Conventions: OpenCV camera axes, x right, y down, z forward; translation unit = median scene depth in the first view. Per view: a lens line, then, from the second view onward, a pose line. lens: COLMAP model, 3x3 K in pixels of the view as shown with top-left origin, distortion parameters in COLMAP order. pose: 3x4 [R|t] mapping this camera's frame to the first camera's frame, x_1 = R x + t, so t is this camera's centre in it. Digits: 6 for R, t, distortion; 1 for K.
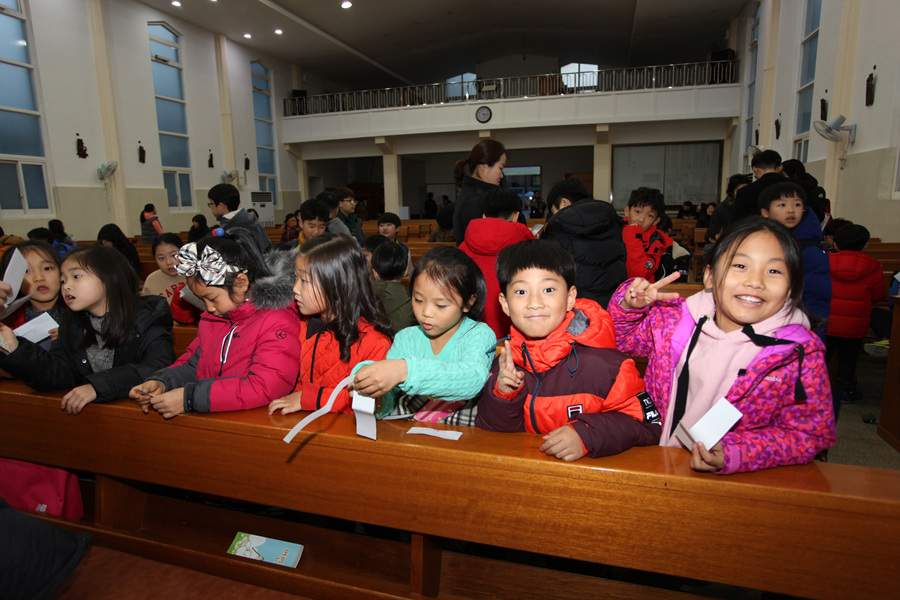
lens RADIAL K [[544.2, 0, 450.0], [0, 544.2, 300.0], [0, 0, 1]] dist [-0.072122, 0.048969]
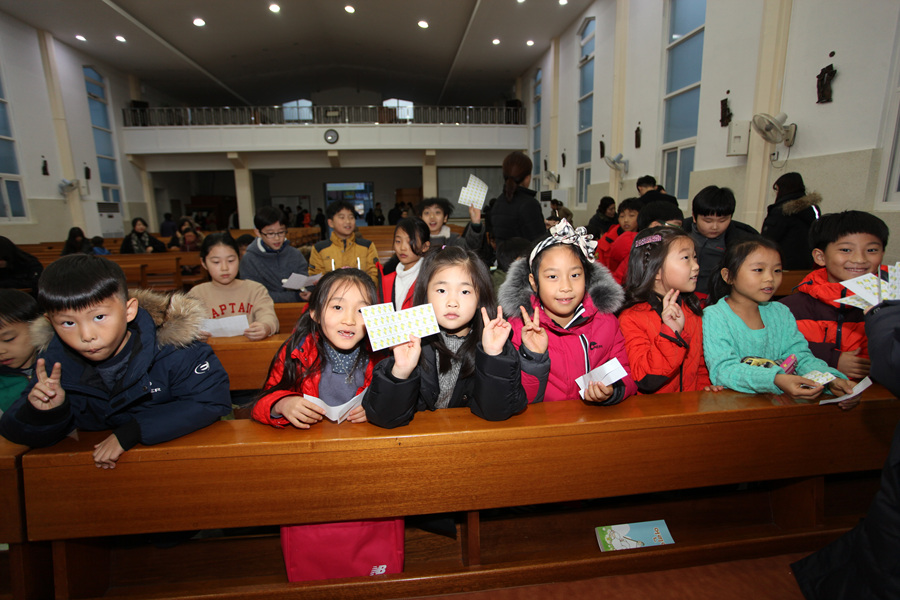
lens RADIAL K [[442.0, 0, 450.8], [0, 442.0, 302.5], [0, 0, 1]] dist [-0.068553, 0.024378]
pose [[0.915567, -0.075206, 0.395070, -0.094752], [0.066768, 0.997151, 0.035085, -0.003952], [-0.396584, -0.005745, 0.917981, 0.036015]]
